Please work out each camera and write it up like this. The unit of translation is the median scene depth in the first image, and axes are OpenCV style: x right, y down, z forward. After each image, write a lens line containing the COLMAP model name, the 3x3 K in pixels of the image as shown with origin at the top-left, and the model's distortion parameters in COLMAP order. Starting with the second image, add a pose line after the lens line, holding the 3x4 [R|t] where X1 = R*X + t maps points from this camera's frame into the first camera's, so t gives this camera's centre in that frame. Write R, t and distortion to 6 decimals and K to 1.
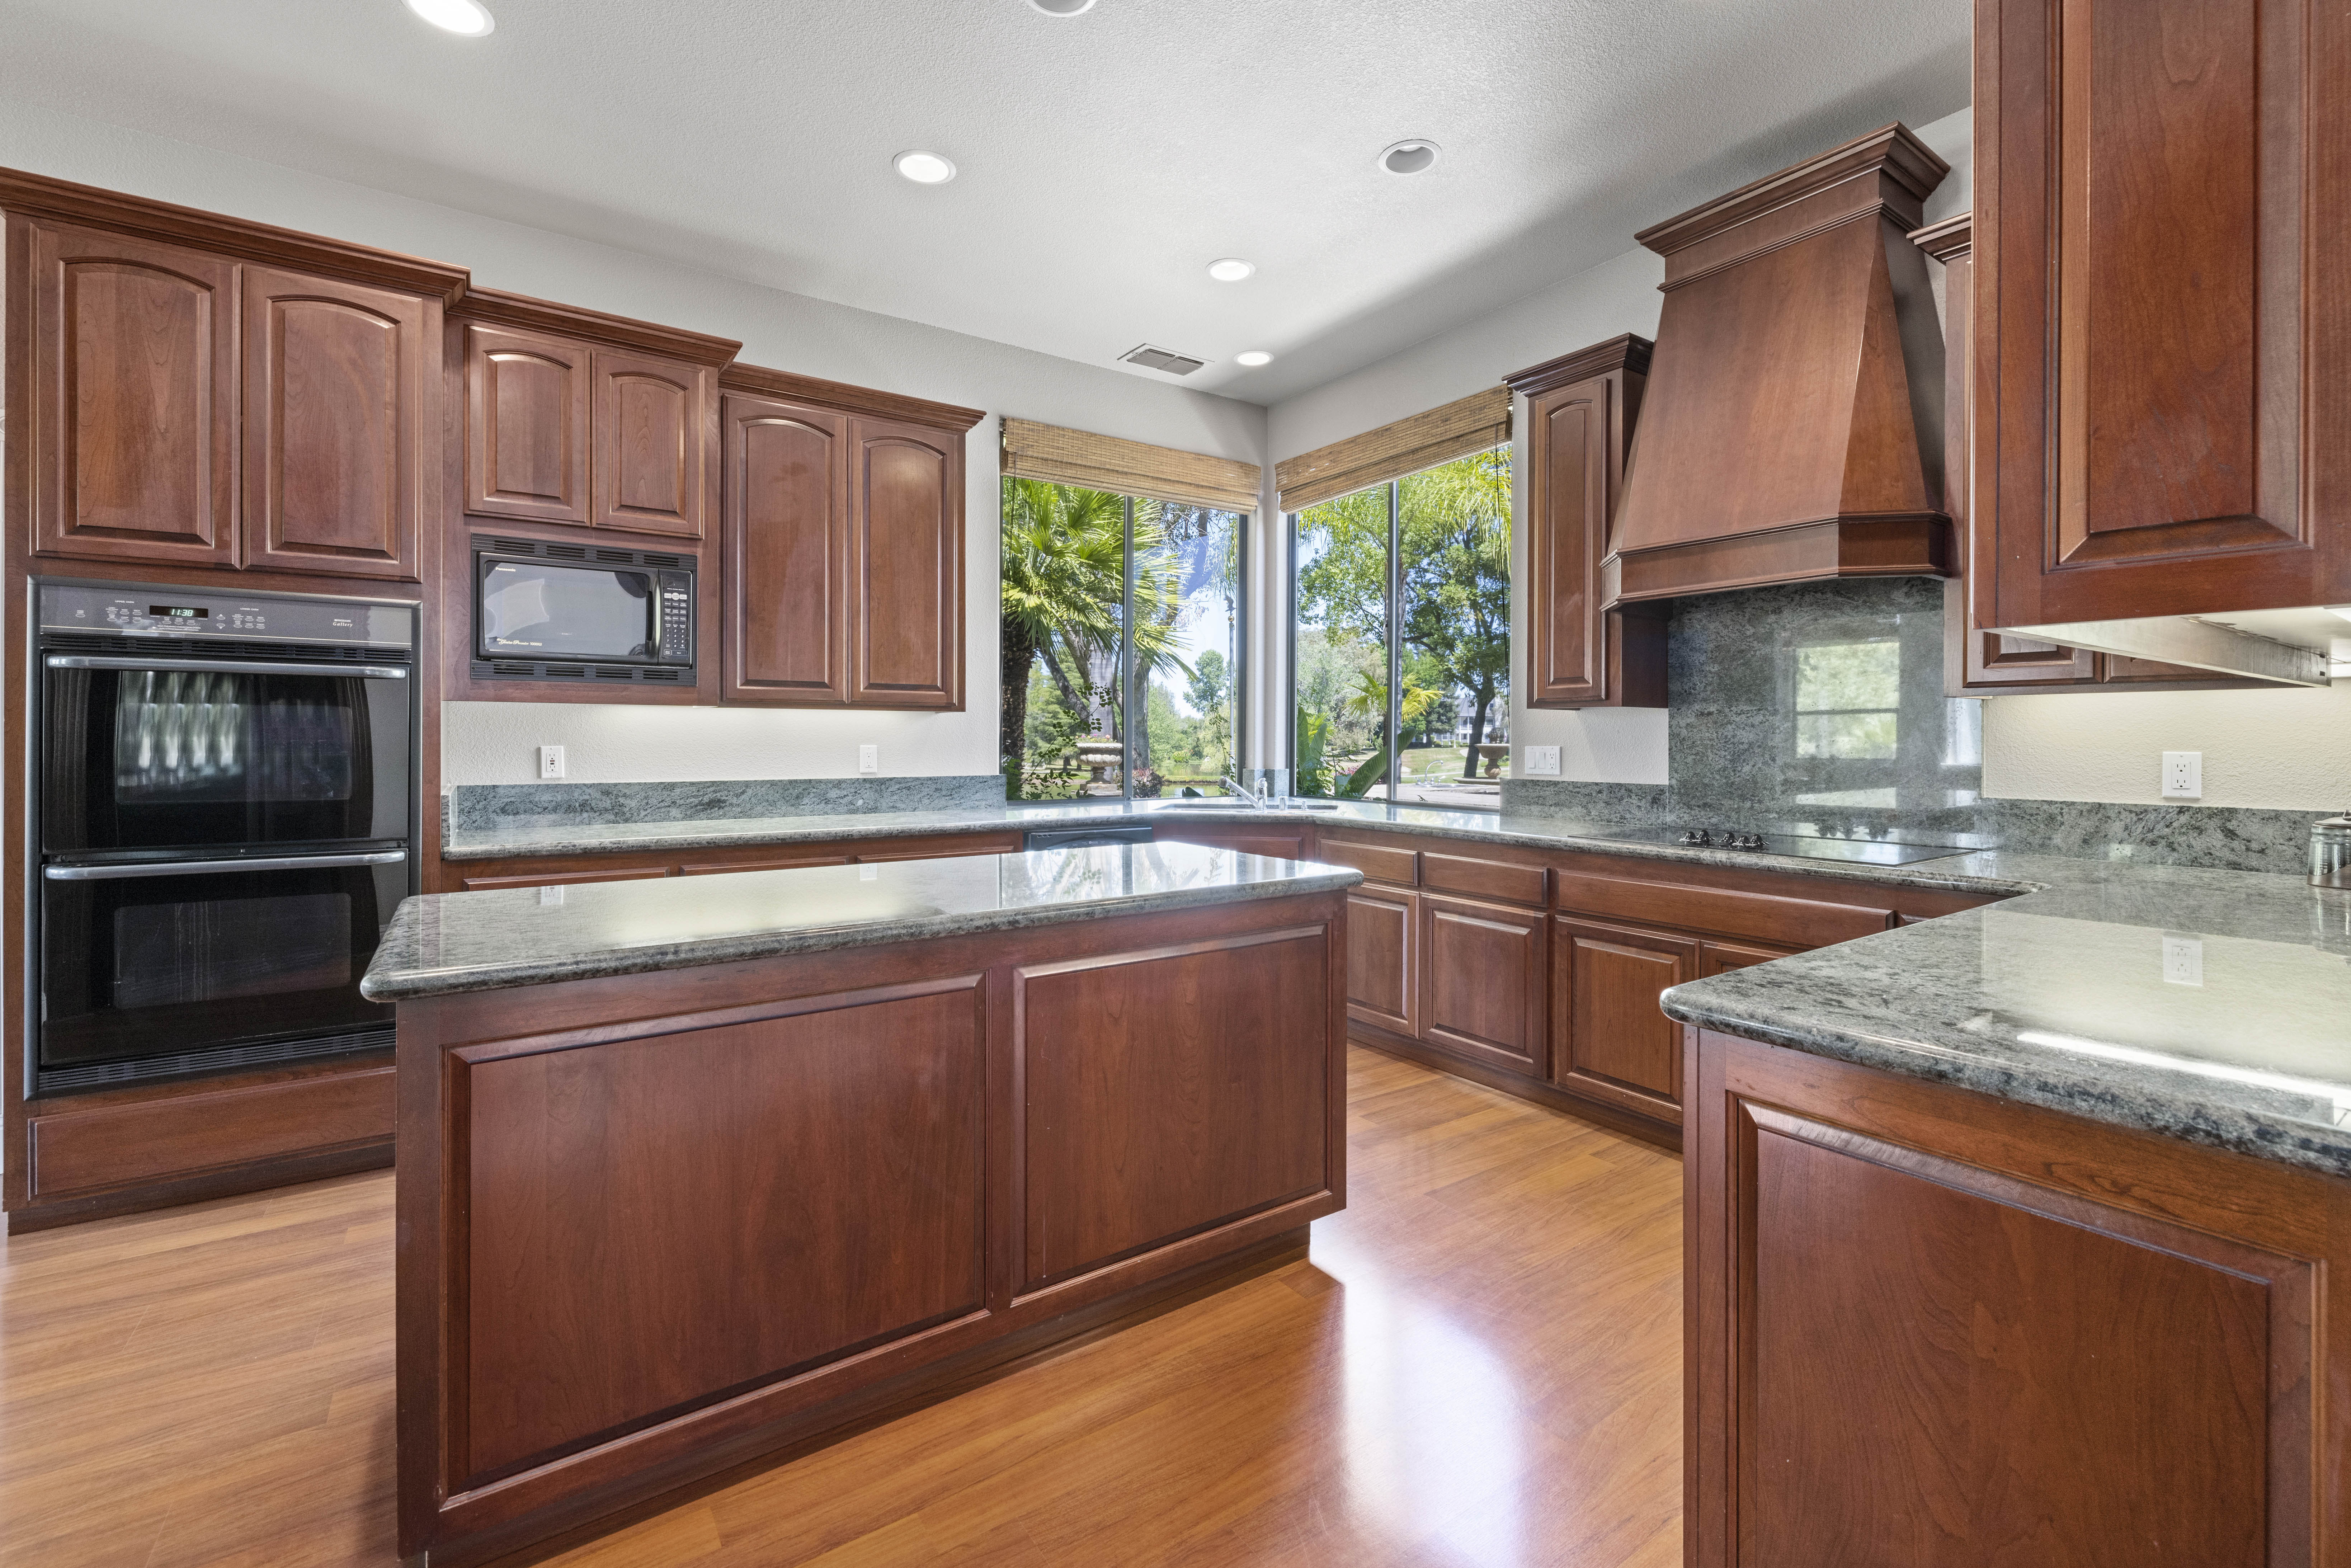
lens RADIAL K [[1001.0, 0, 1195.0], [0, 1001.0, 743.1], [0, 0, 1]] dist [-0.002557, 0.002318]
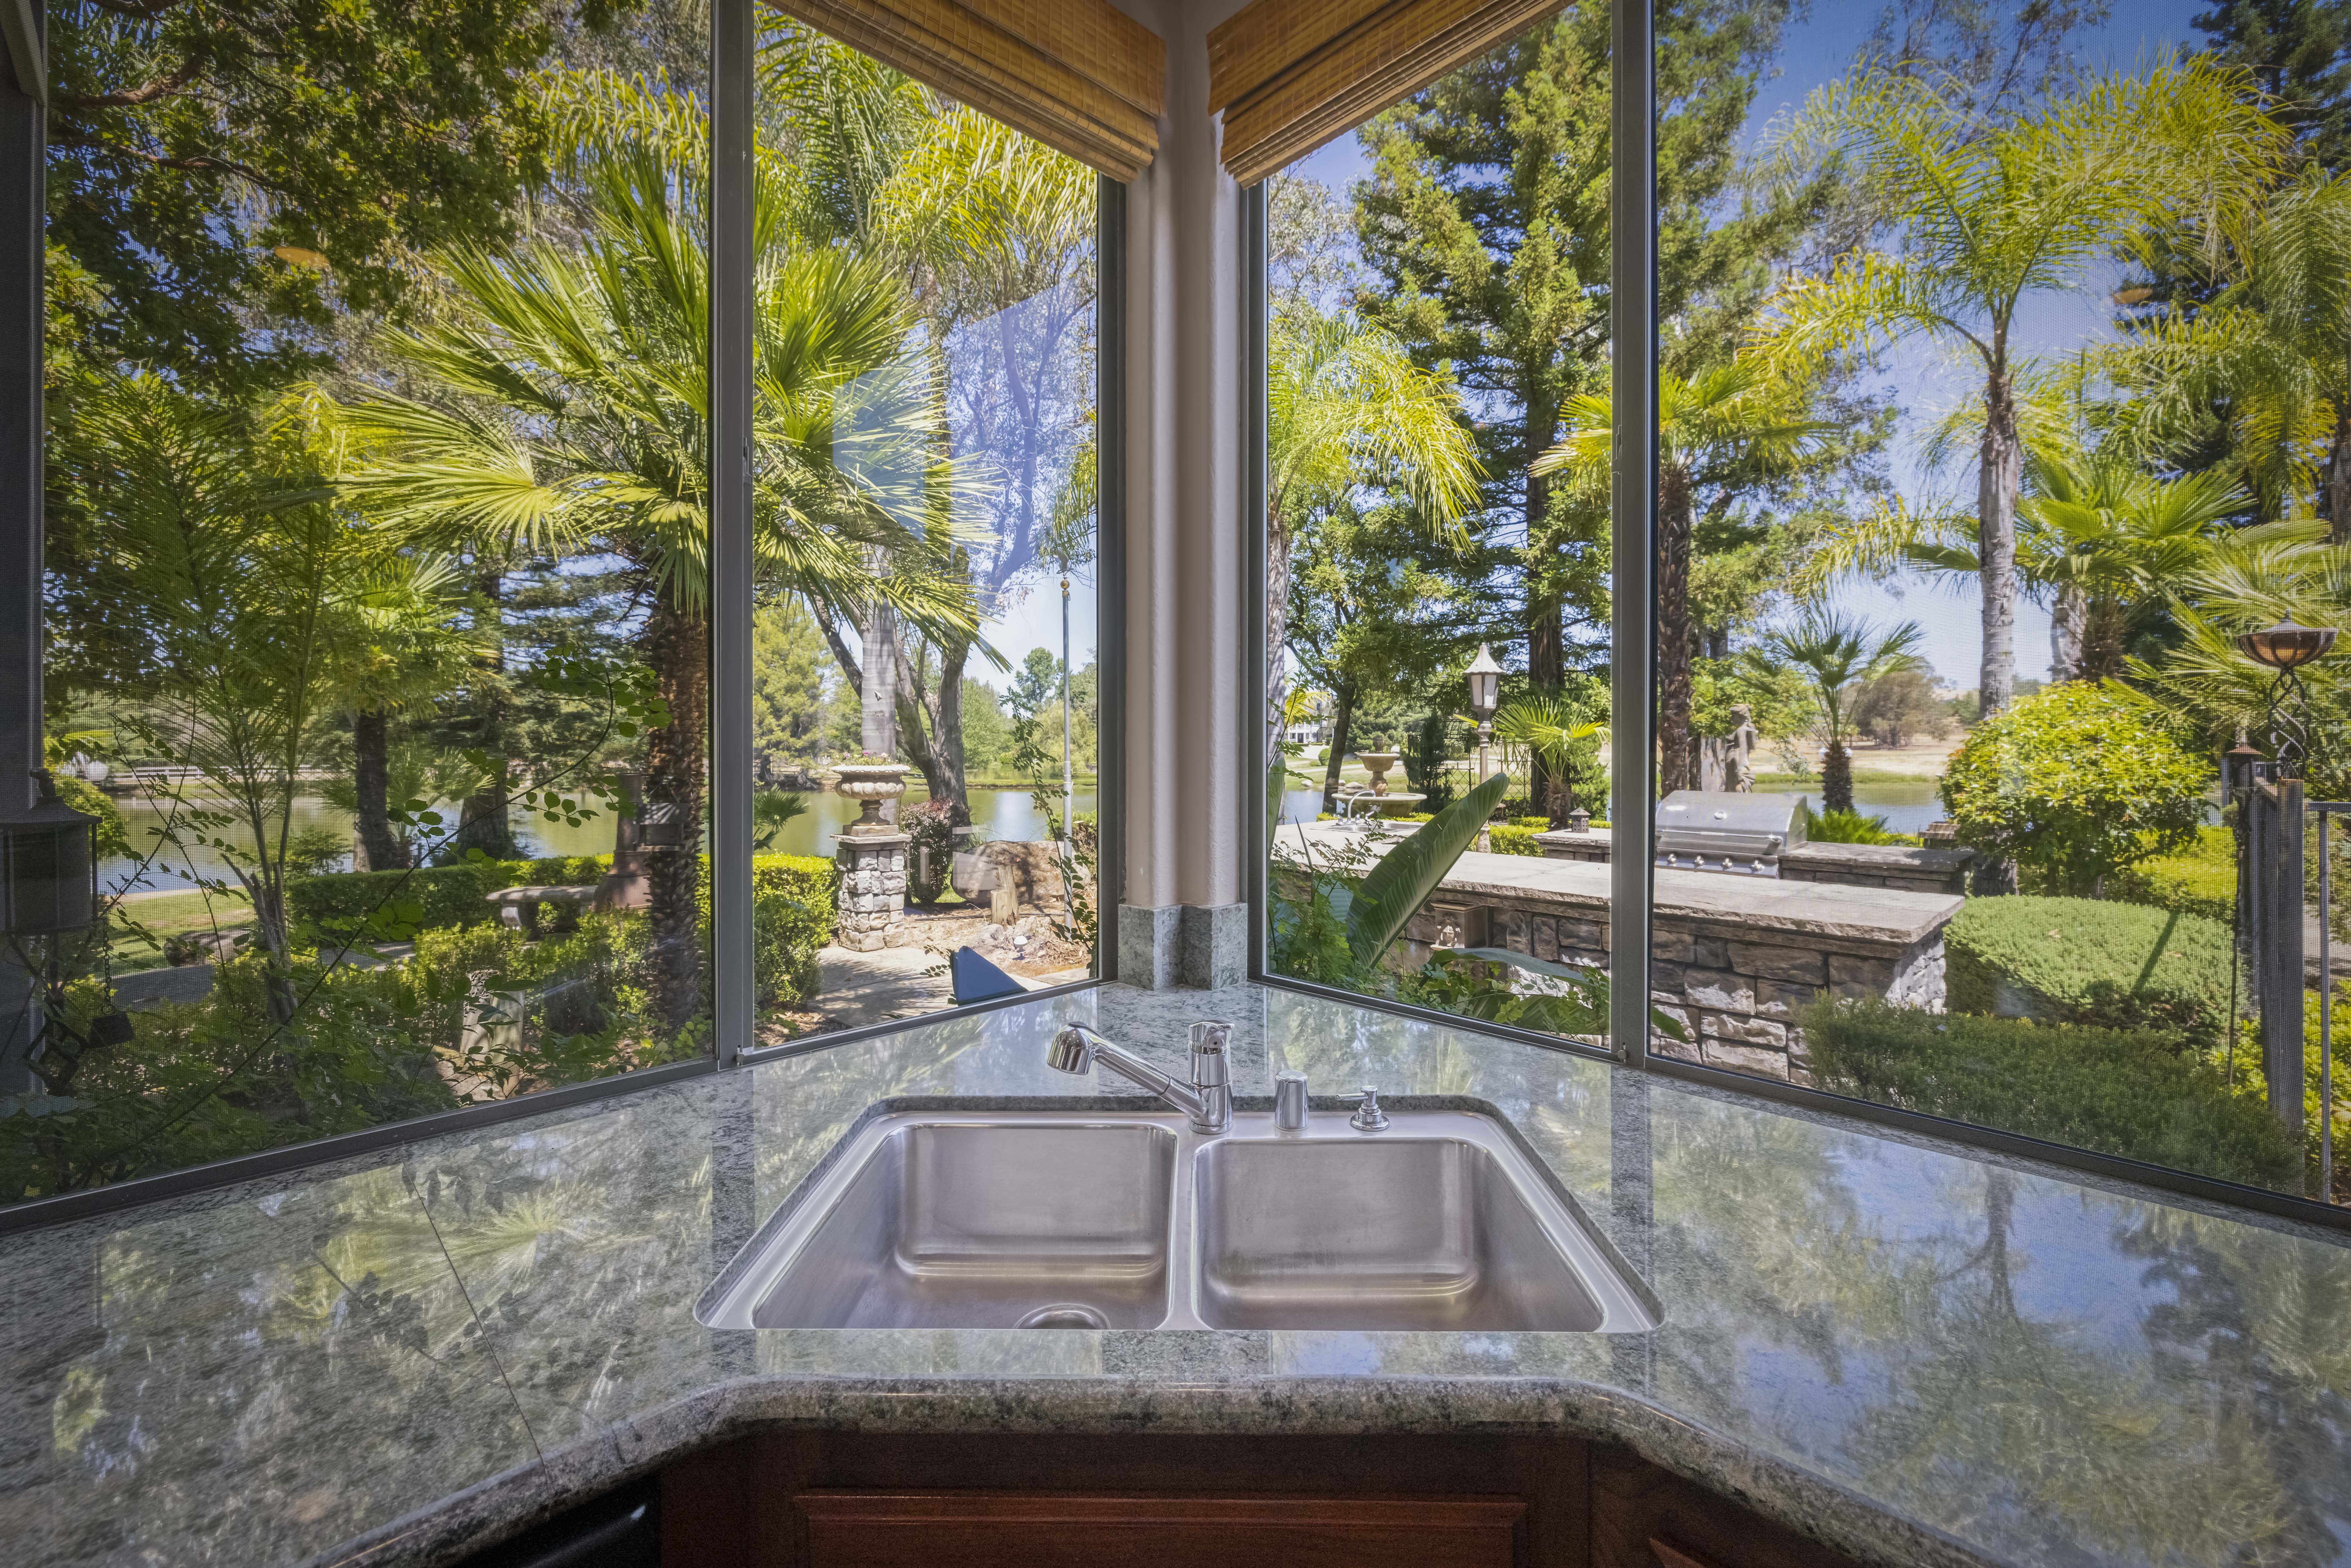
lens RADIAL K [[1001.0, 0, 1169.6], [0, 1001.0, 732.7], [0, 0, 1]] dist [-0.002557, 0.002318]
pose [[0.989557, -0.006932, 0.143972, 0.007574], [0.008164, 0.999935, -0.007970, -0.015989], [-0.143908, 0.009062, 0.989550, 0.312493]]
